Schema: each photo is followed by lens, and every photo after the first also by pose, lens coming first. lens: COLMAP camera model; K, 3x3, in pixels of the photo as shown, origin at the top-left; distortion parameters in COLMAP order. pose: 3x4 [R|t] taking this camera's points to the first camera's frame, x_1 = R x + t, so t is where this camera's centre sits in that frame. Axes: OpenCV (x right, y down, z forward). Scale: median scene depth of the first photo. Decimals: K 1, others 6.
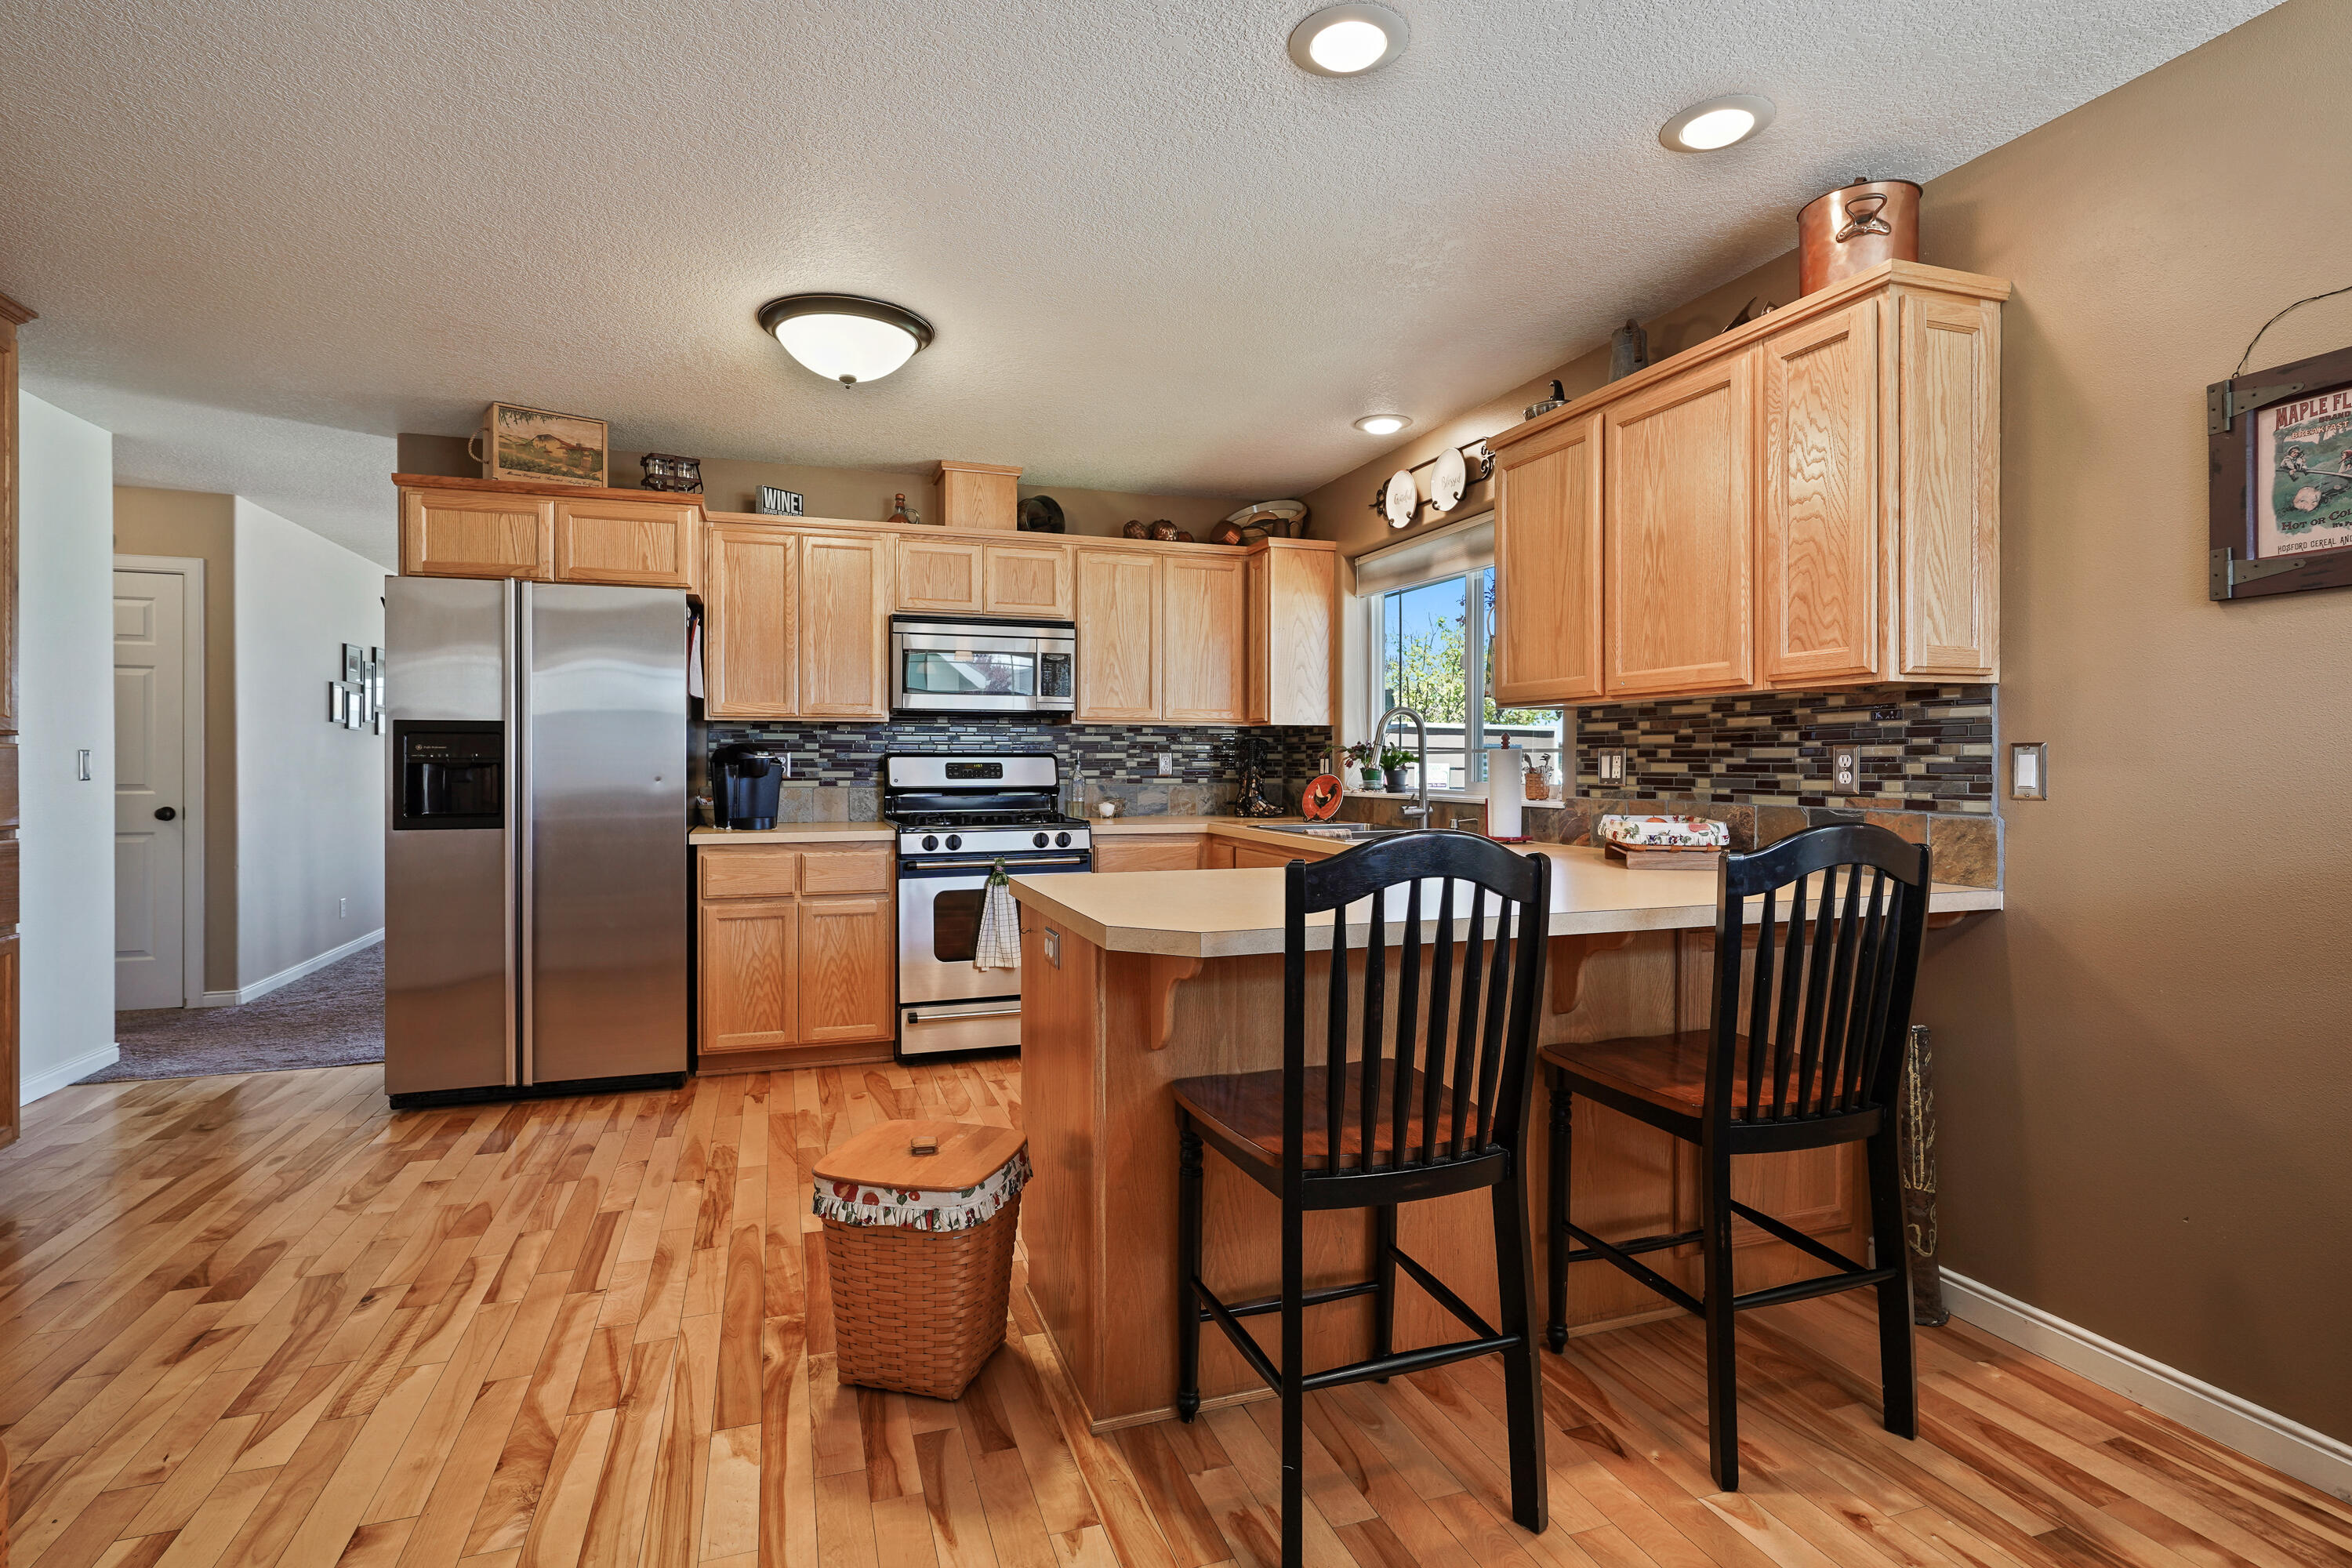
lens RADIAL K [[1141.7, 0, 1198.4], [0, 1141.7, 754.7], [0, 0, 1]] dist [-0.014356, 0.006487]
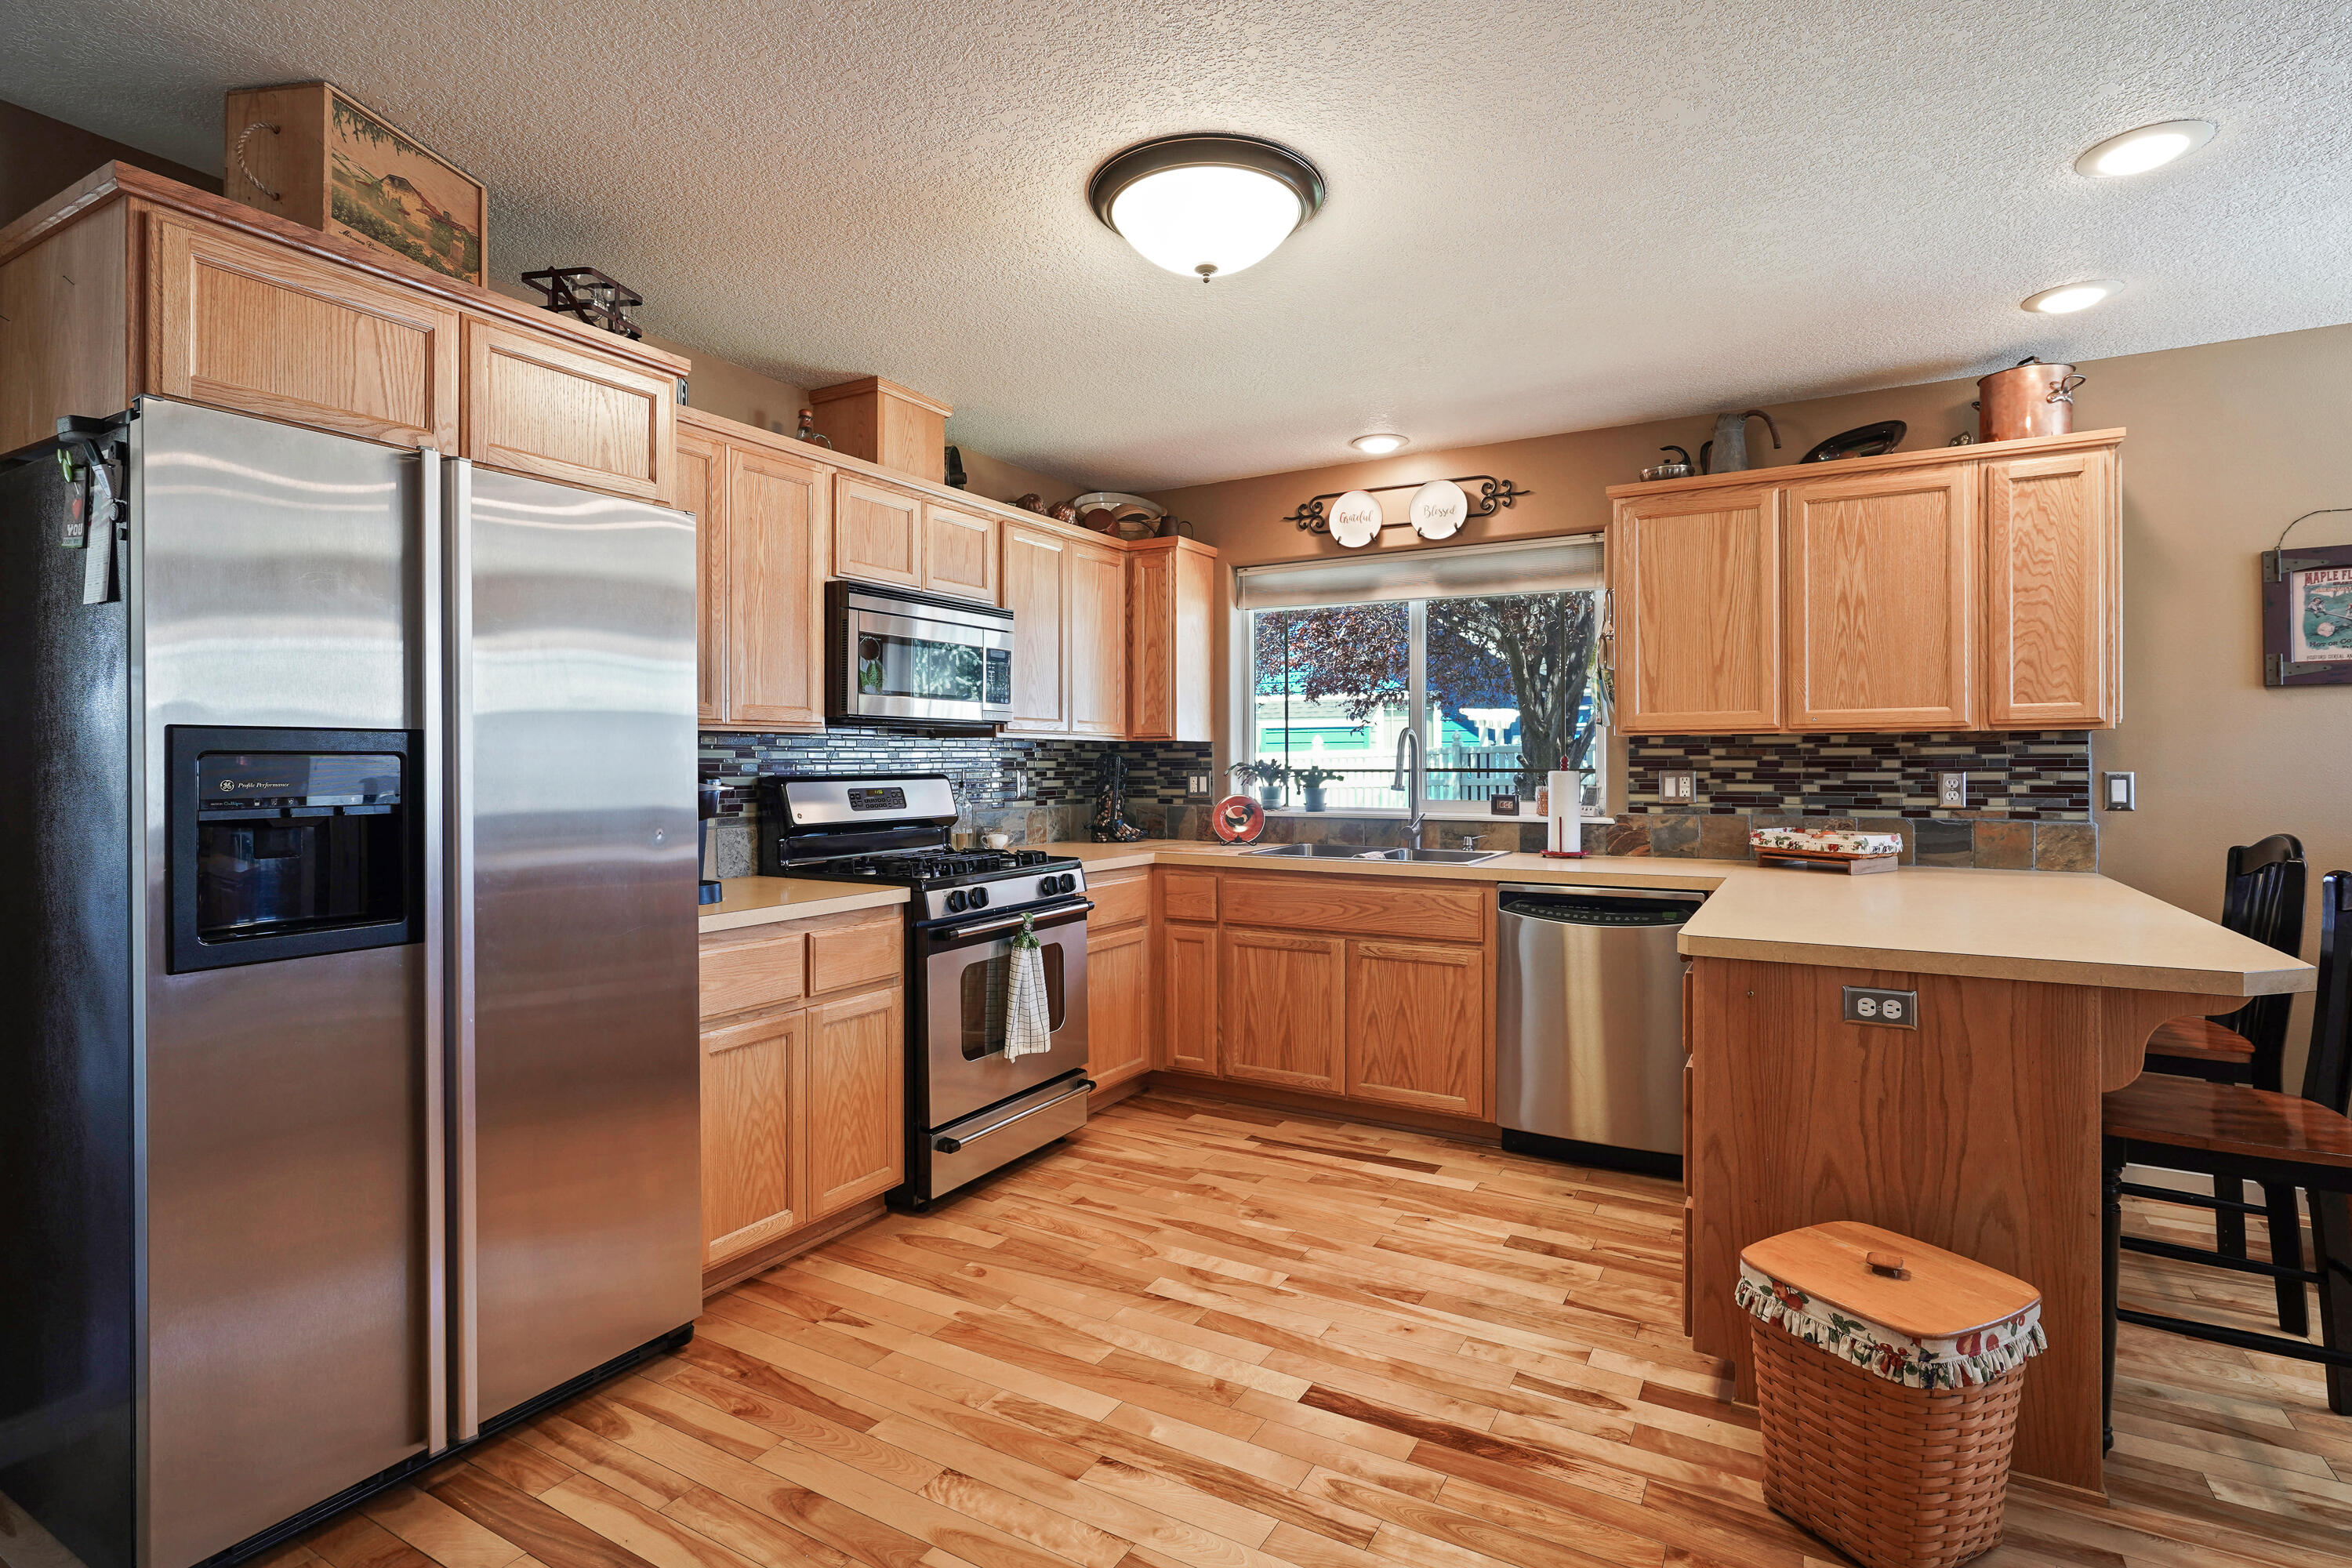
lens RADIAL K [[1121.4, 0, 1196.2], [0, 1121.4, 749.4], [0, 0, 1]] dist [-0.009840, 0.003724]
pose [[0.763555, 0.003612, 0.645732, -0.830804], [-0.000515, 0.999987, -0.004984, -0.023739], [-0.645742, 0.003473, 0.763548, 0.499767]]
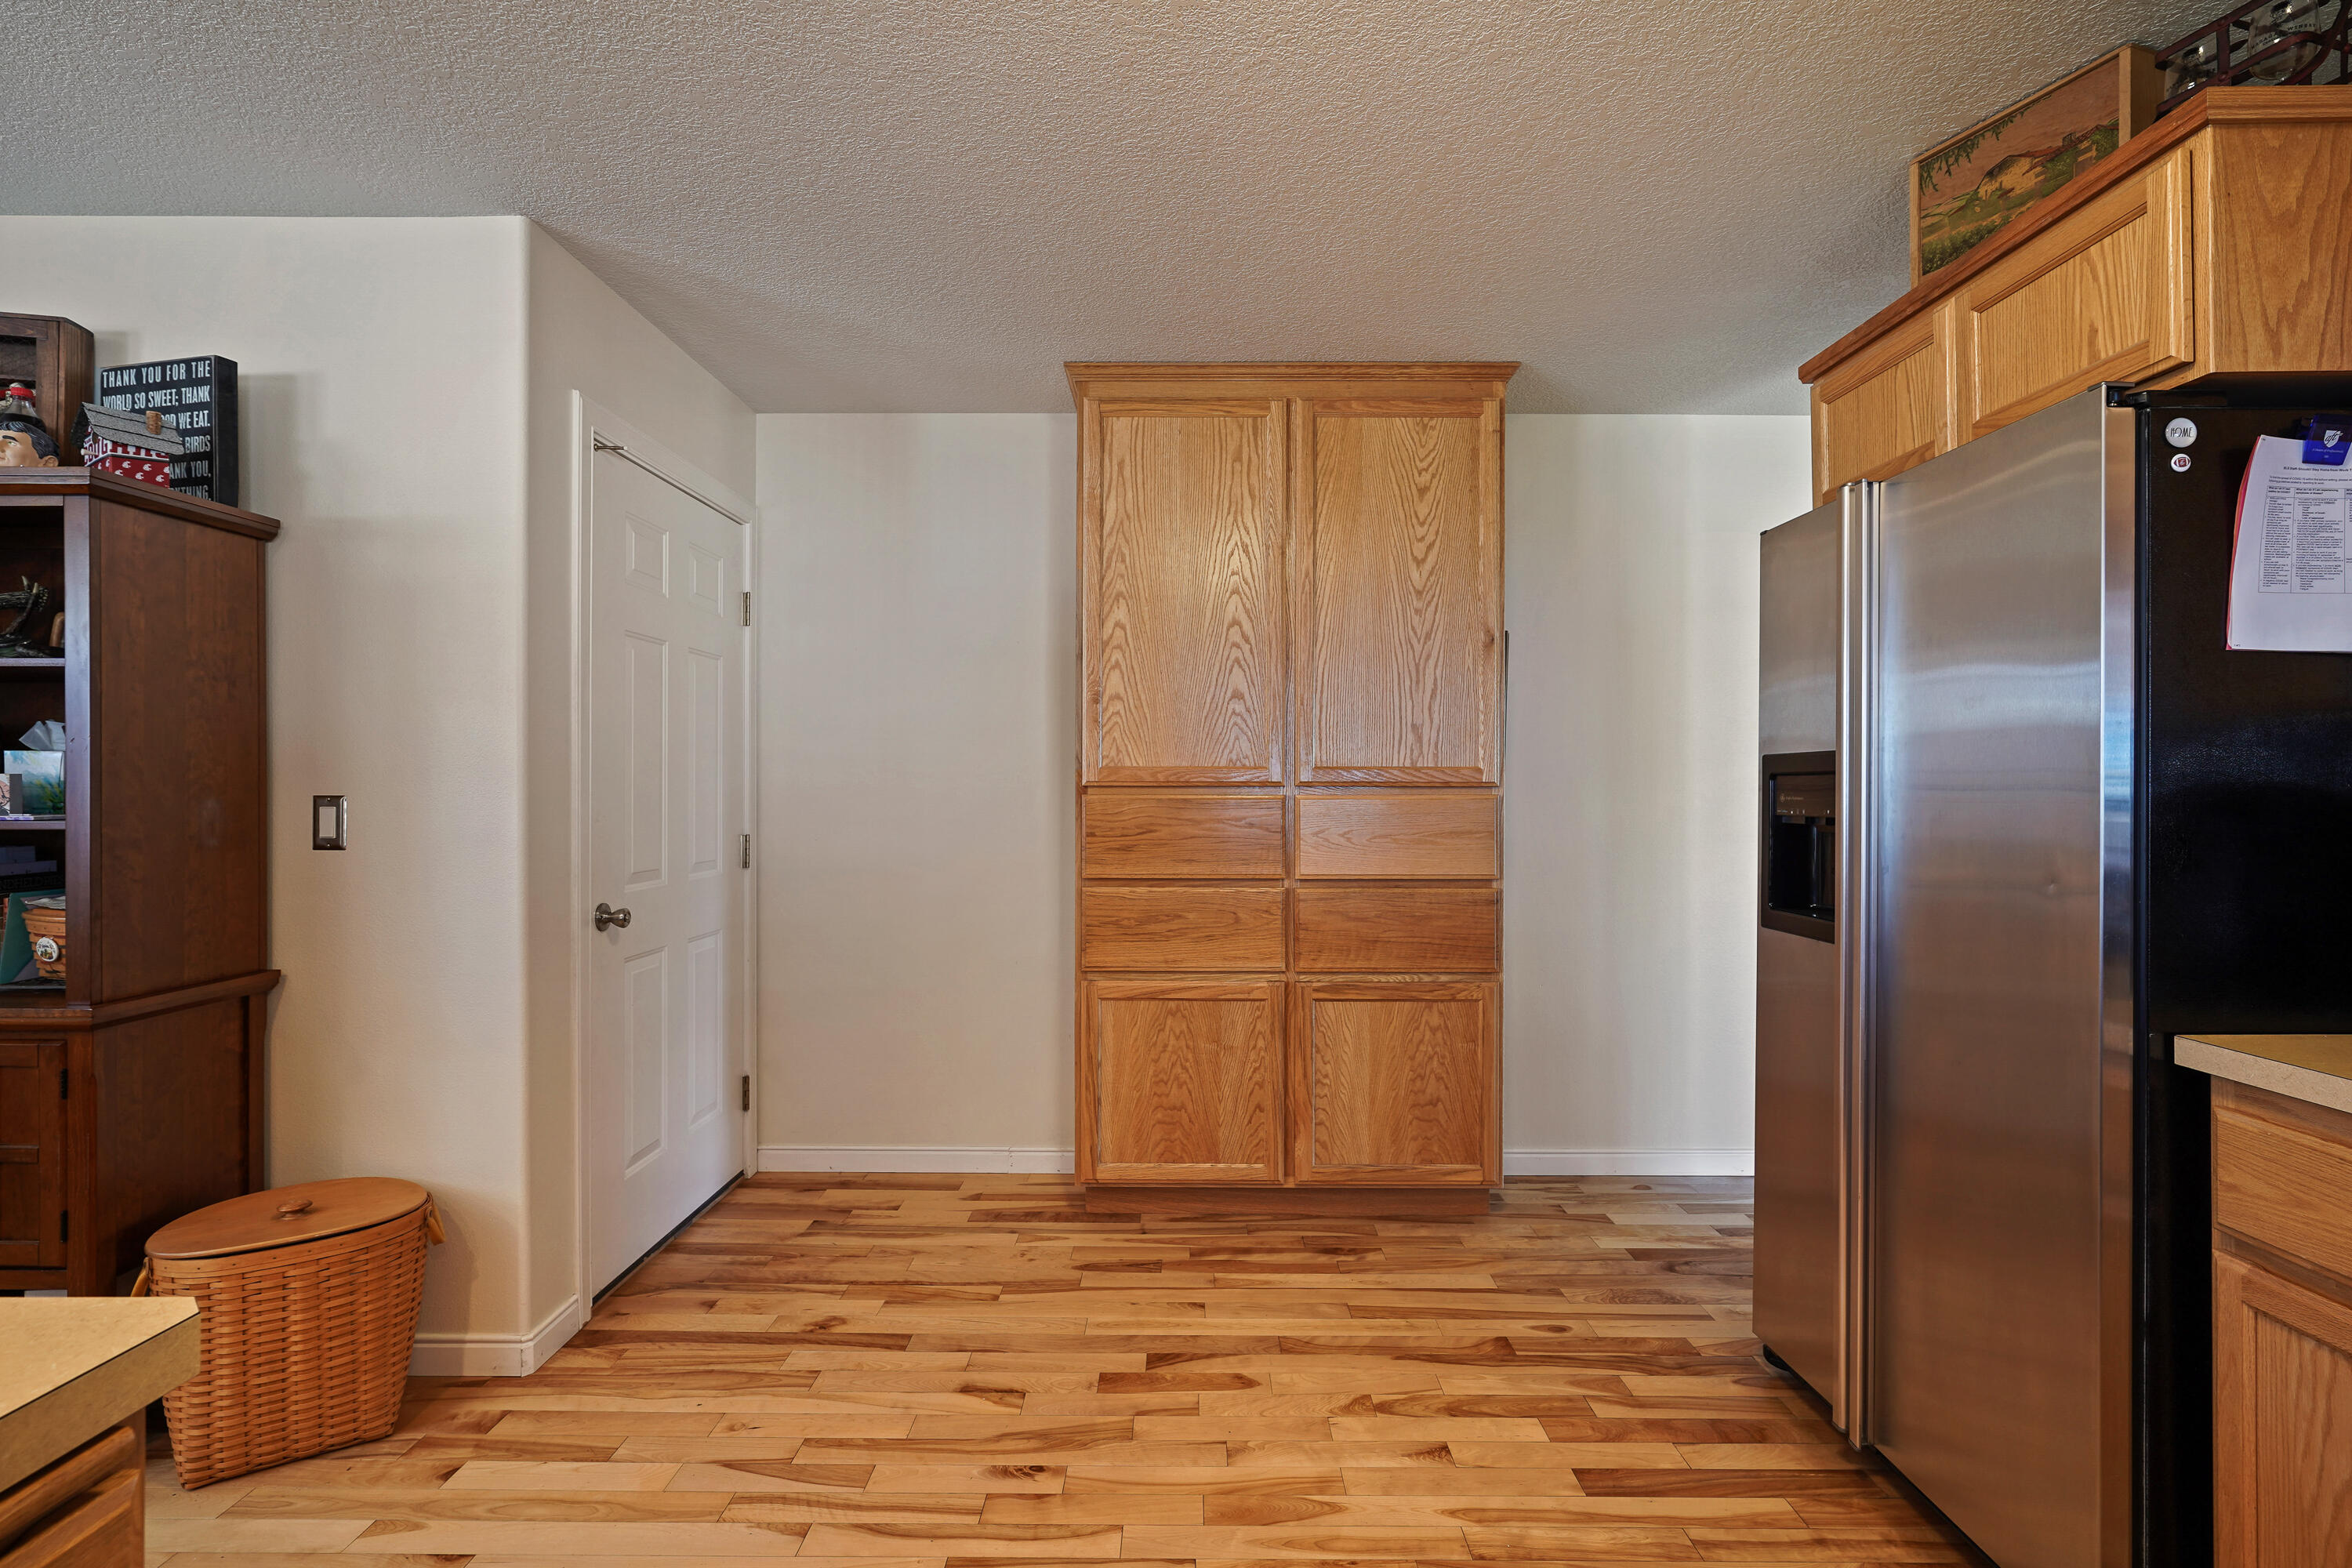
lens RADIAL K [[1121.4, 0, 1178.6], [0, 1121.4, 790.8], [0, 0, 1]] dist [-0.009840, 0.003724]
pose [[-0.346449, -0.001268, -0.938068, 0.000223], [0.002163, 0.999995, -0.002151, -0.012569], [0.938066, -0.002774, -0.346445, 1.105806]]
